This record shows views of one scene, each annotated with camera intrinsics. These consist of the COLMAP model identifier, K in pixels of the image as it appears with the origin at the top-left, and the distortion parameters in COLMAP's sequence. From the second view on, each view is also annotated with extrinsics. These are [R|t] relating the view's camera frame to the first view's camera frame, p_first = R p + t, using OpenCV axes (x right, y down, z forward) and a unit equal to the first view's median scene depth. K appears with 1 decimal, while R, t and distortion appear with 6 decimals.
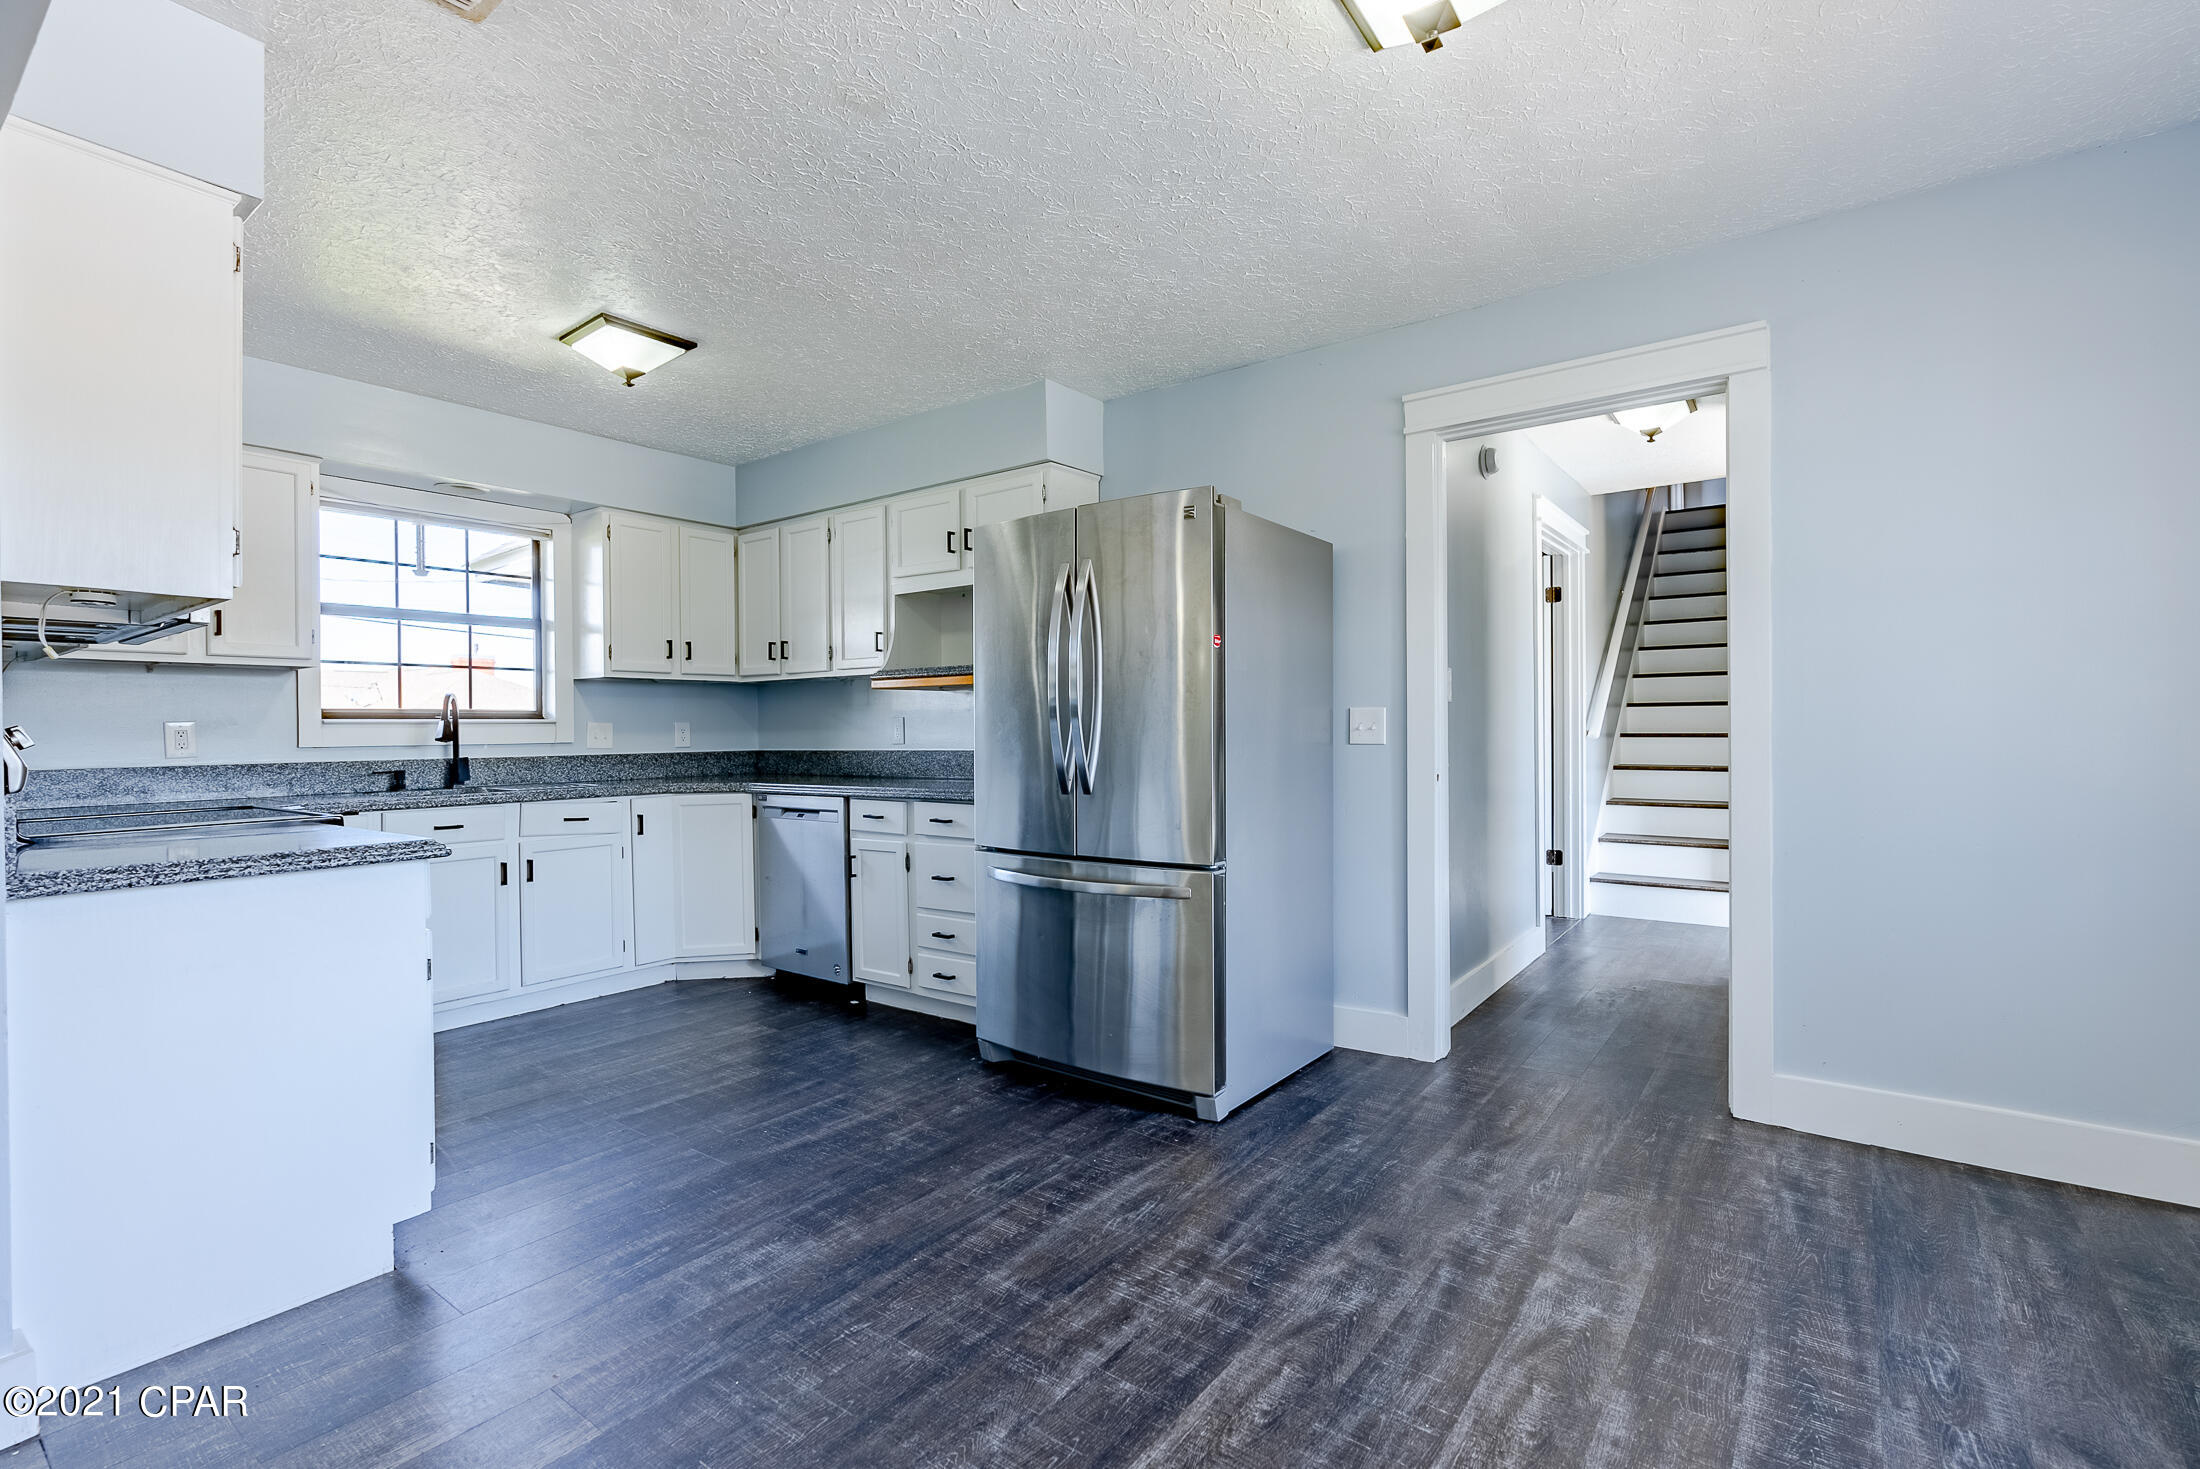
lens RADIAL K [[997.5, 0, 1092.1], [0, 997.5, 731.0], [0, 0, 1]] dist [-0.004695, 0.001025]
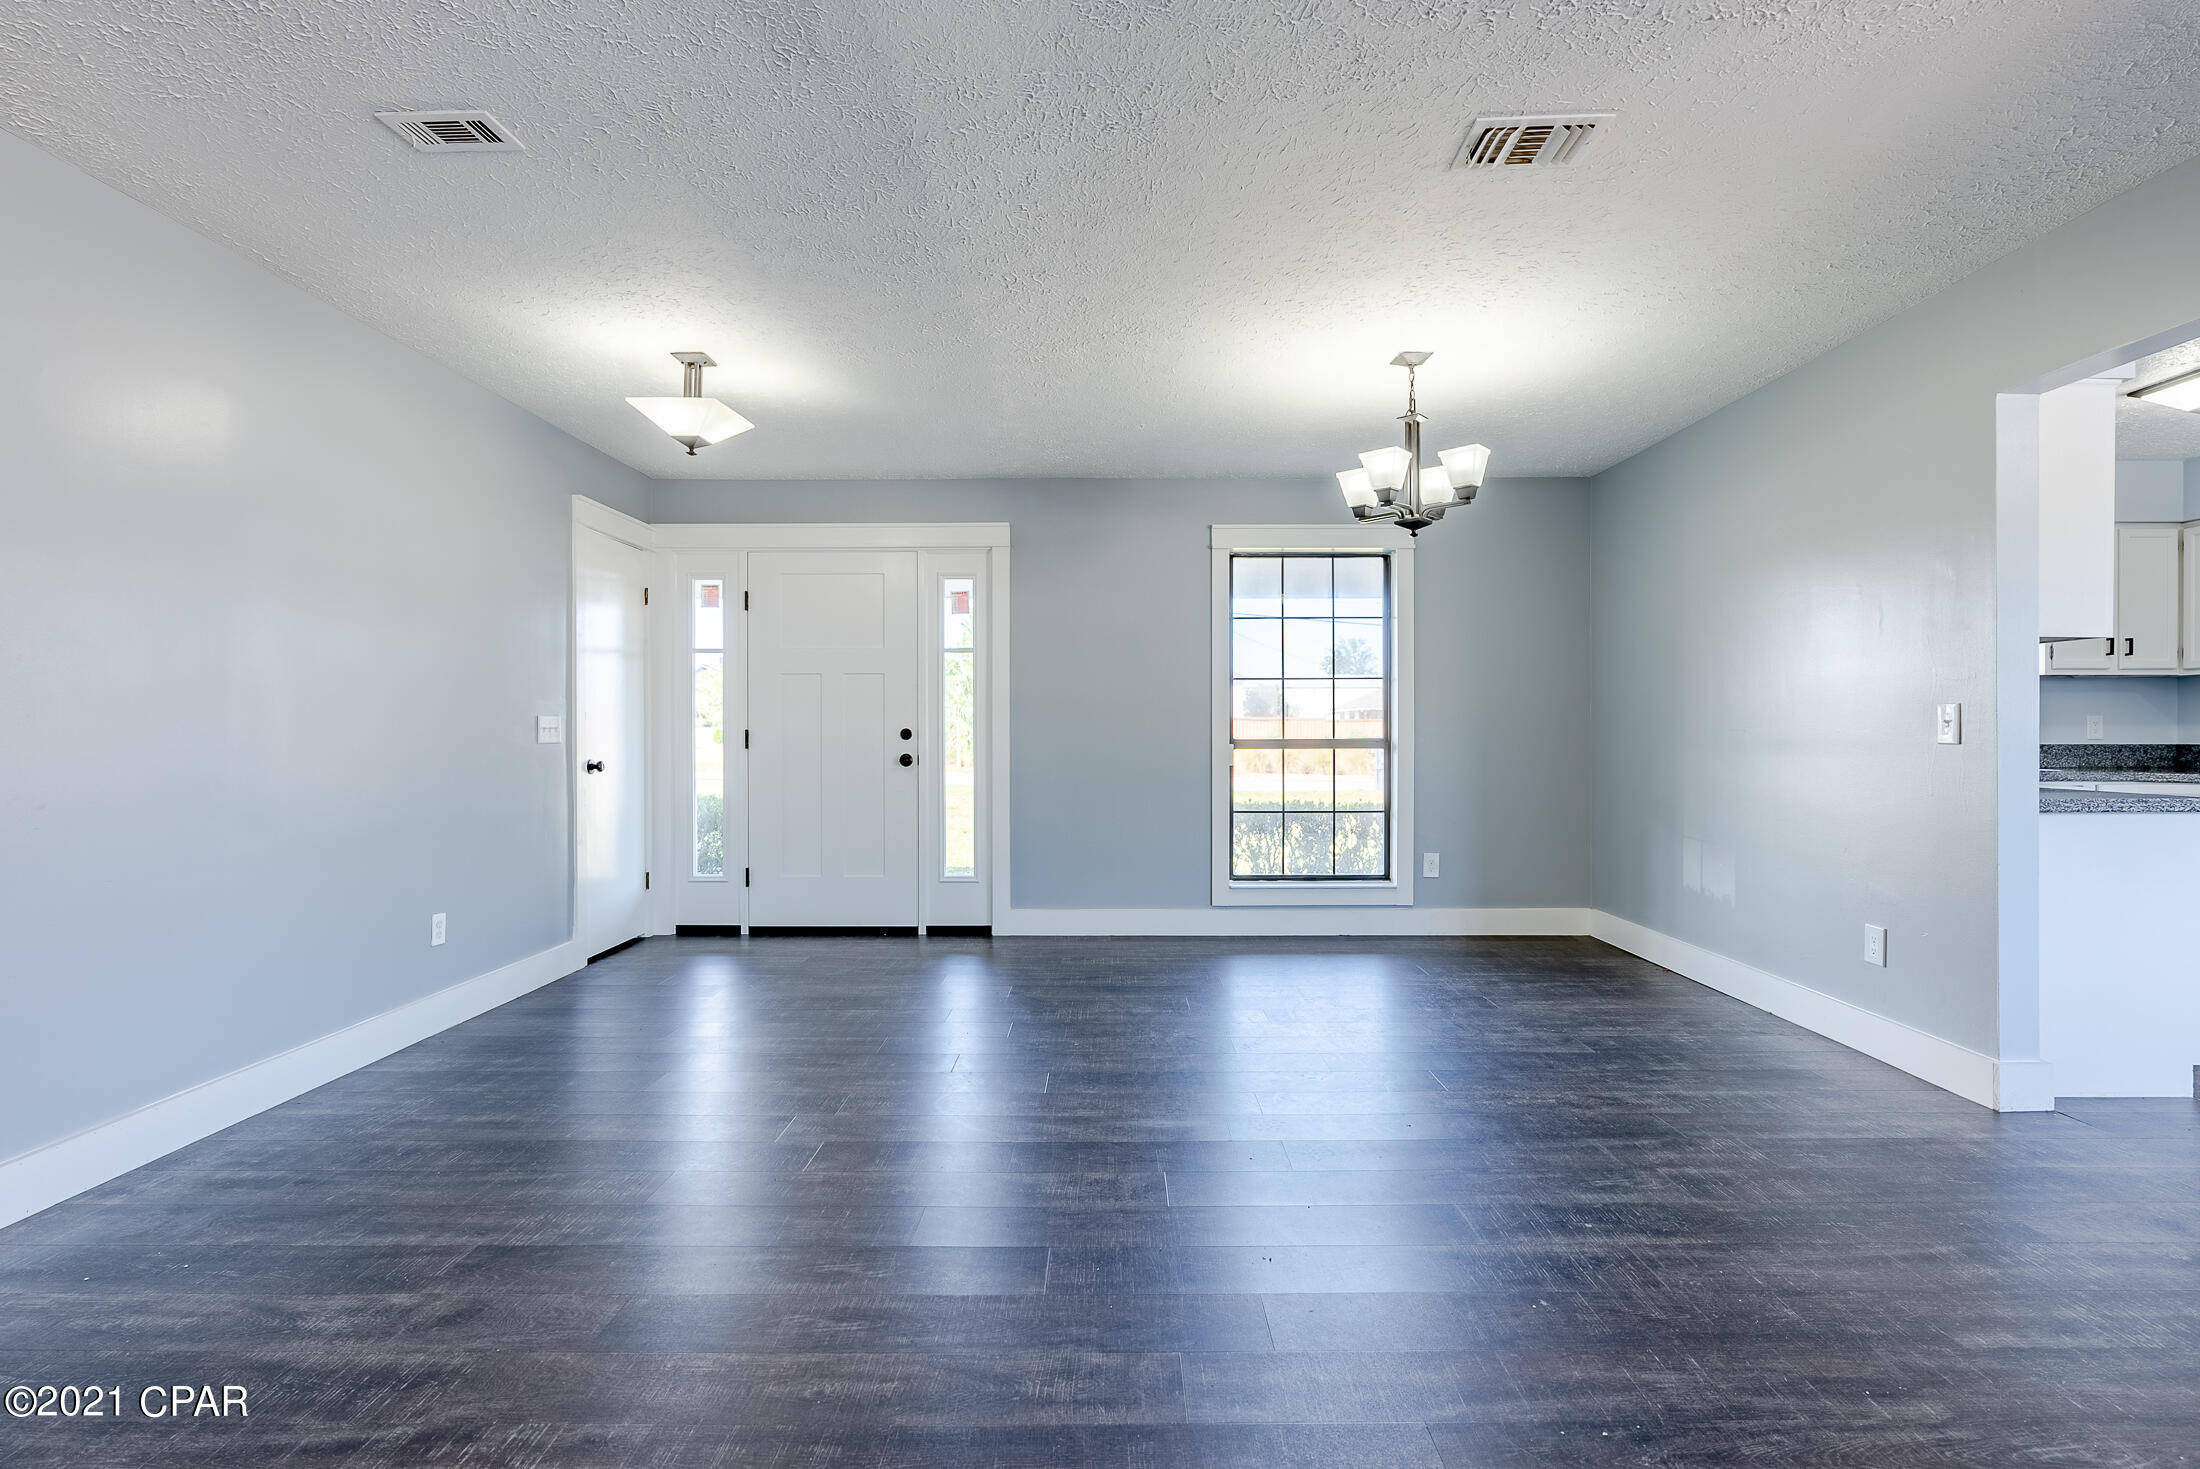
lens RADIAL K [[997.5, 0, 1102.7], [0, 997.5, 727.8], [0, 0, 1]] dist [-0.004695, 0.001025]
pose [[0.602408, 0.010621, -0.798117, -0.240141], [-0.007232, 0.999943, 0.007848, 0.004030], [0.798155, 0.001044, 0.602451, -0.527460]]
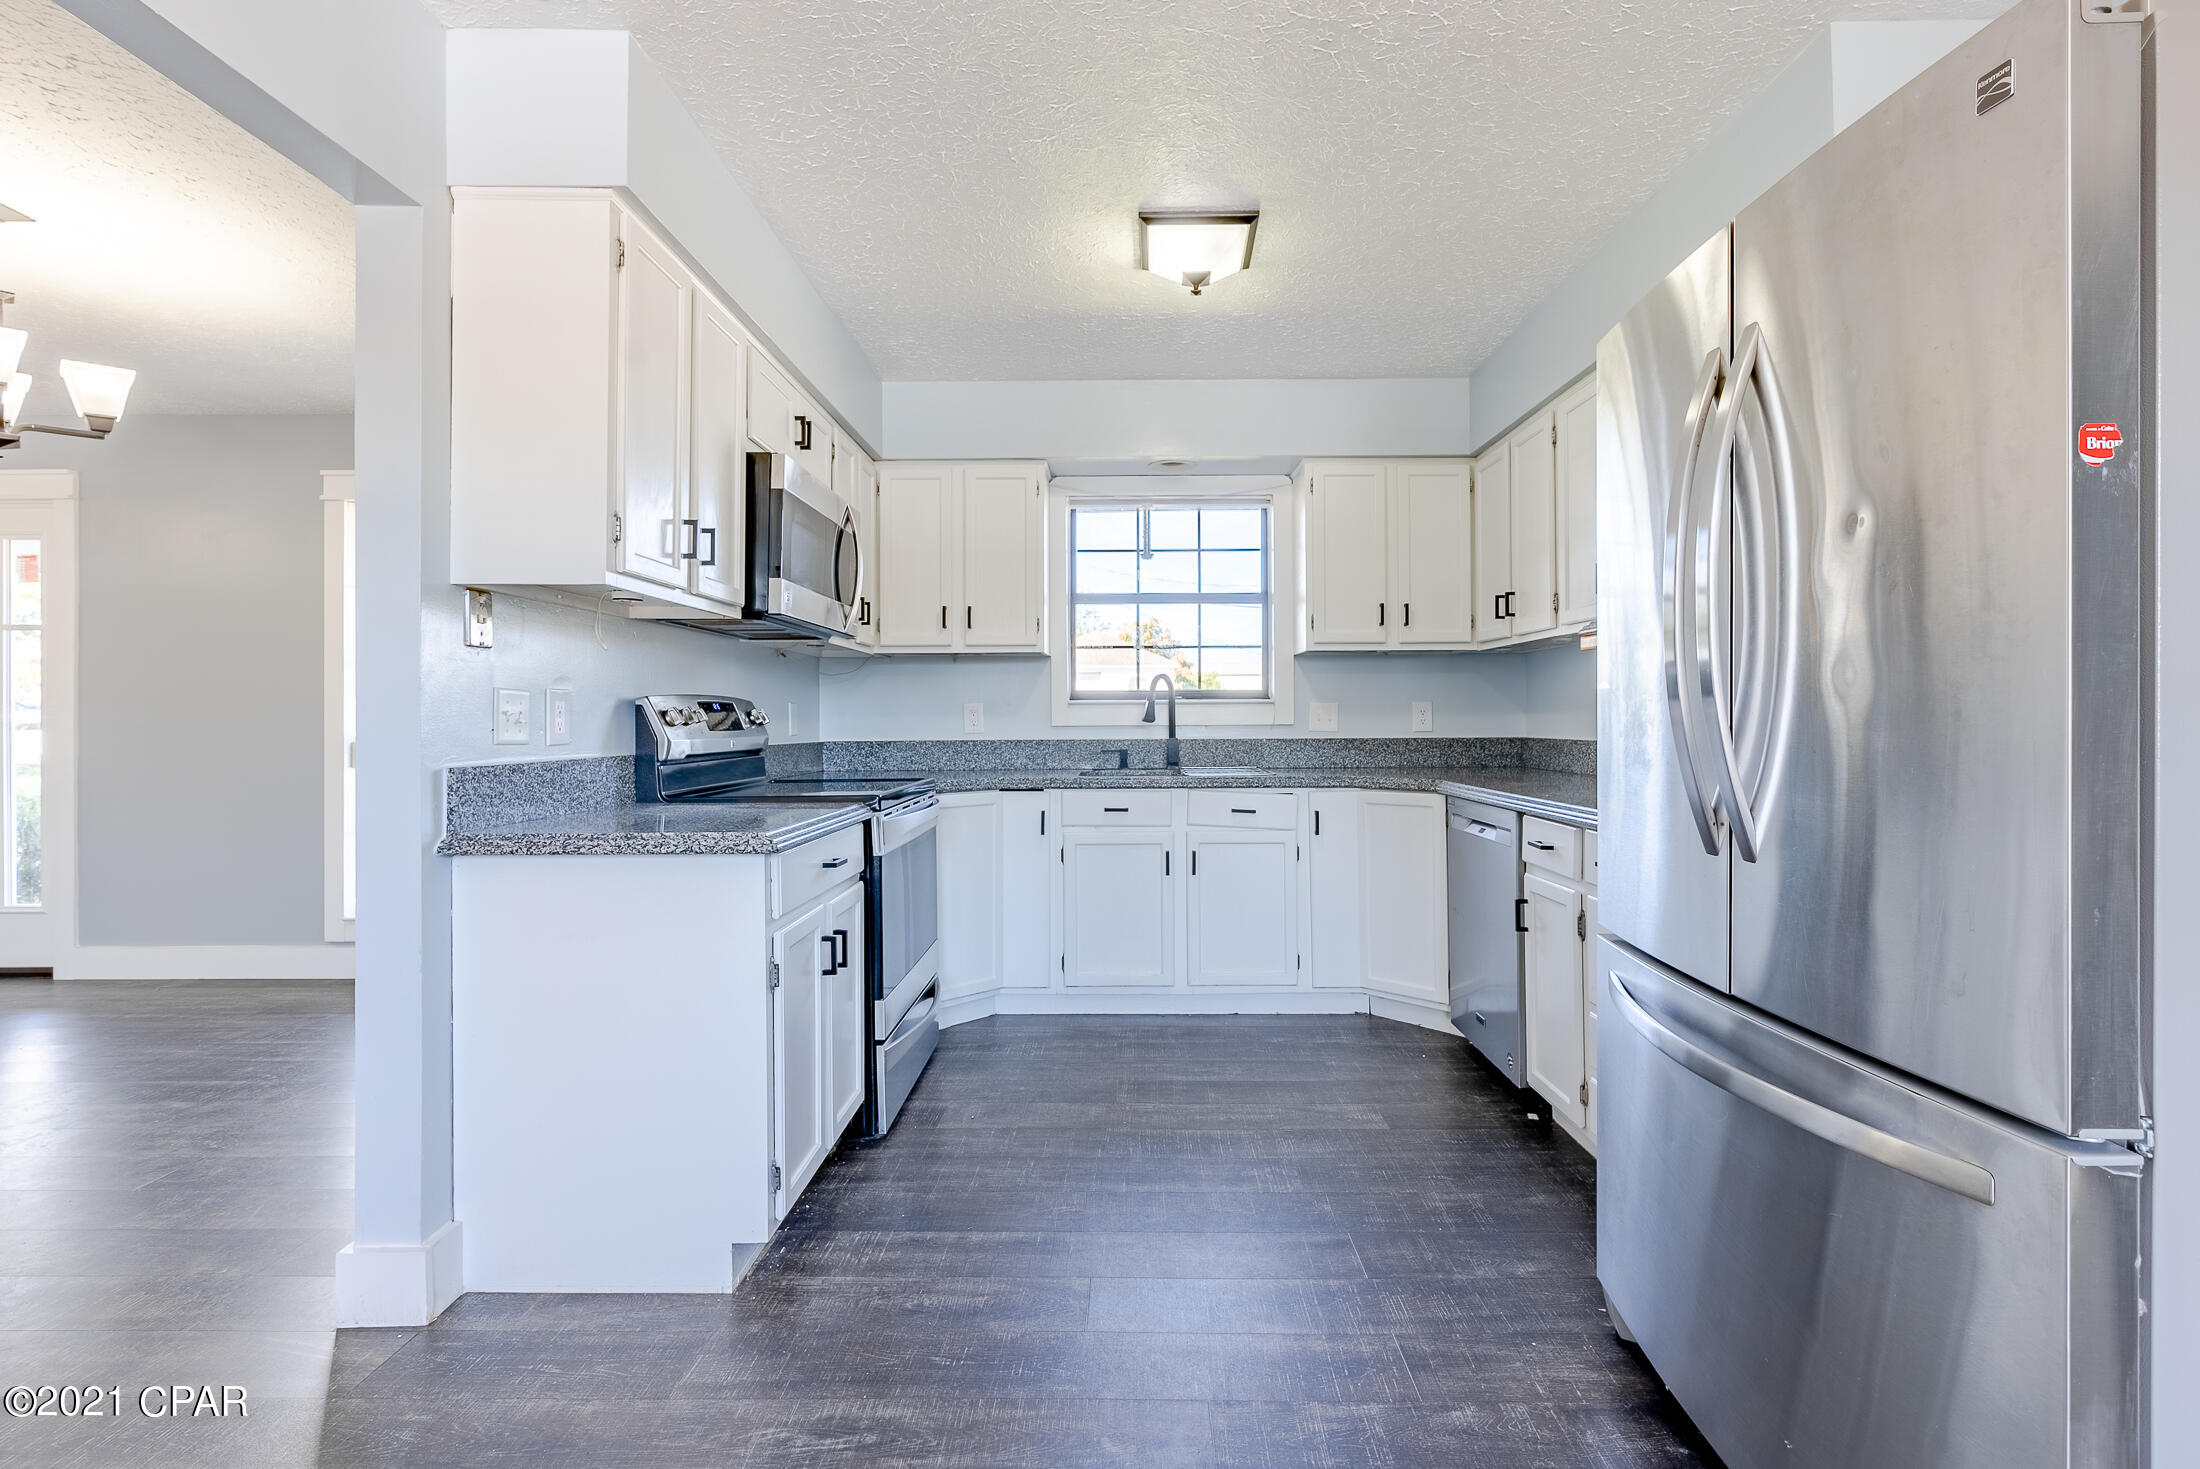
lens RADIAL K [[997.5, 0, 1112.1], [0, 997.5, 712.5], [0, 0, 1]] dist [-0.004695, 0.001025]
pose [[0.601581, 0.004131, -0.798801, 0.115951], [-0.003117, 0.999991, 0.002824, -0.001662], [0.798806, 0.000791, 0.601589, 0.337536]]
